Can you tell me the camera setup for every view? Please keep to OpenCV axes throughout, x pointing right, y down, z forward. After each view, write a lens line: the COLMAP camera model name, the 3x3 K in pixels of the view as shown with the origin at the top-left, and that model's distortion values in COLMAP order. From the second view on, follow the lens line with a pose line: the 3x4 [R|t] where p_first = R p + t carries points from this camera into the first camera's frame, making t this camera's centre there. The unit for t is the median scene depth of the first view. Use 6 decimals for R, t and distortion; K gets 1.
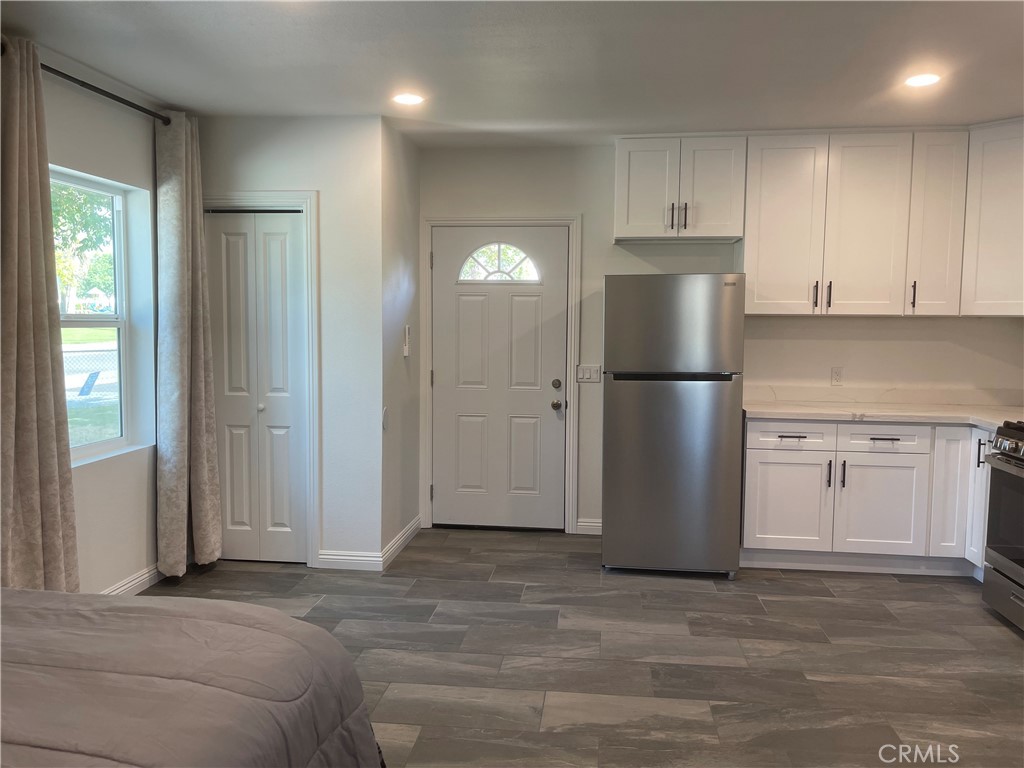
lens RADIAL K [[774.6, 0, 515.8], [0, 774.6, 383.7], [0, 0, 1]] dist [0.058005, -0.073203]
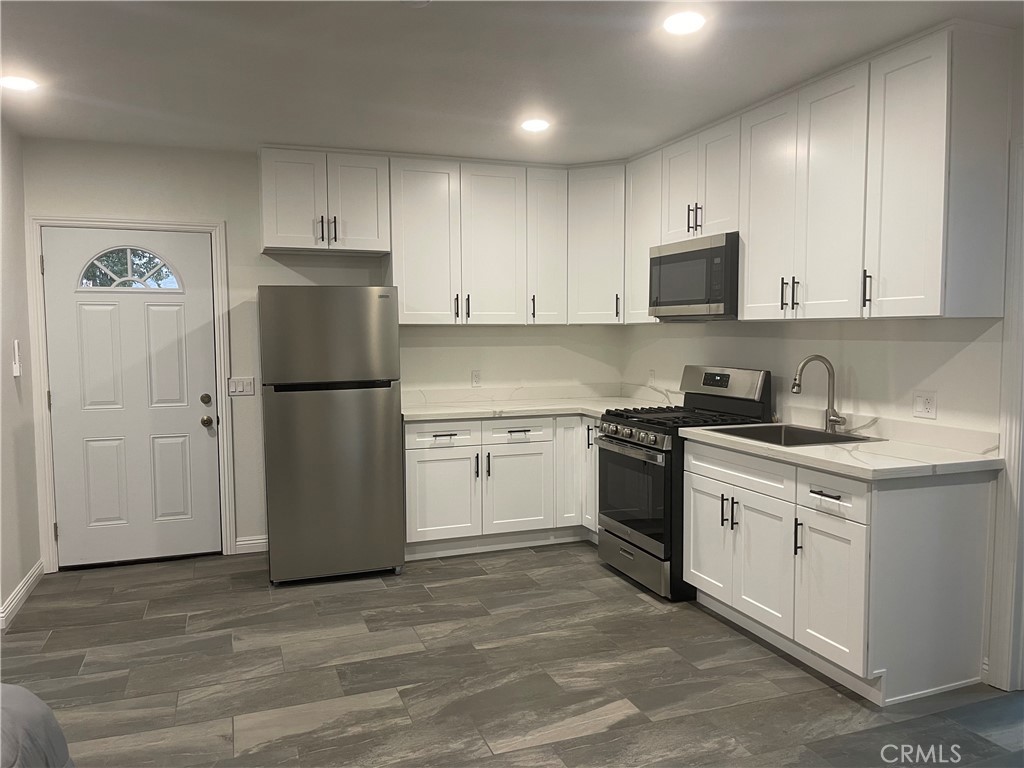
lens RADIAL K [[774.6, 0, 511.7], [0, 774.6, 386.8], [0, 0, 1]] dist [0.058005, -0.073203]
pose [[0.892970, -0.046373, 0.447720, -0.049005], [0.048925, 0.998785, 0.005870, -0.002411], [-0.447449, 0.016663, 0.894154, -0.021941]]
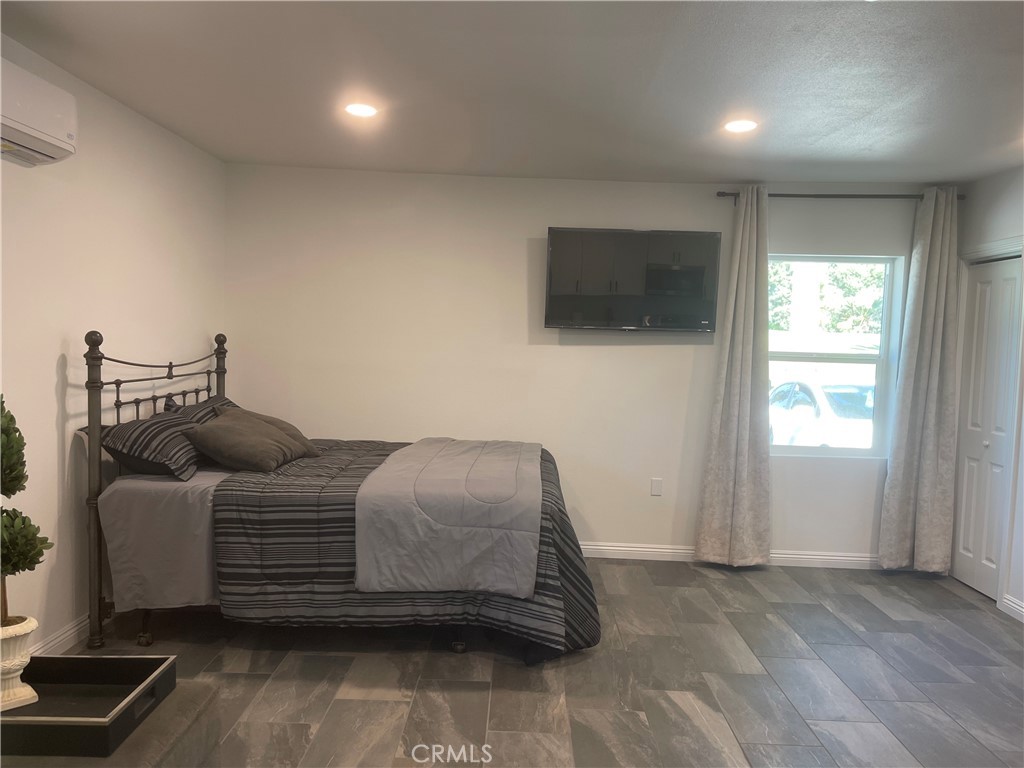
lens RADIAL K [[774.6, 0, 513.6], [0, 774.6, 379.5], [0, 0, 1]] dist [0.058005, -0.073203]
pose [[0.095782, 0.039990, -0.994599, 0.699647], [-0.108095, 0.993701, 0.029544, -0.019319], [0.989516, 0.104682, 0.099502, 0.268299]]
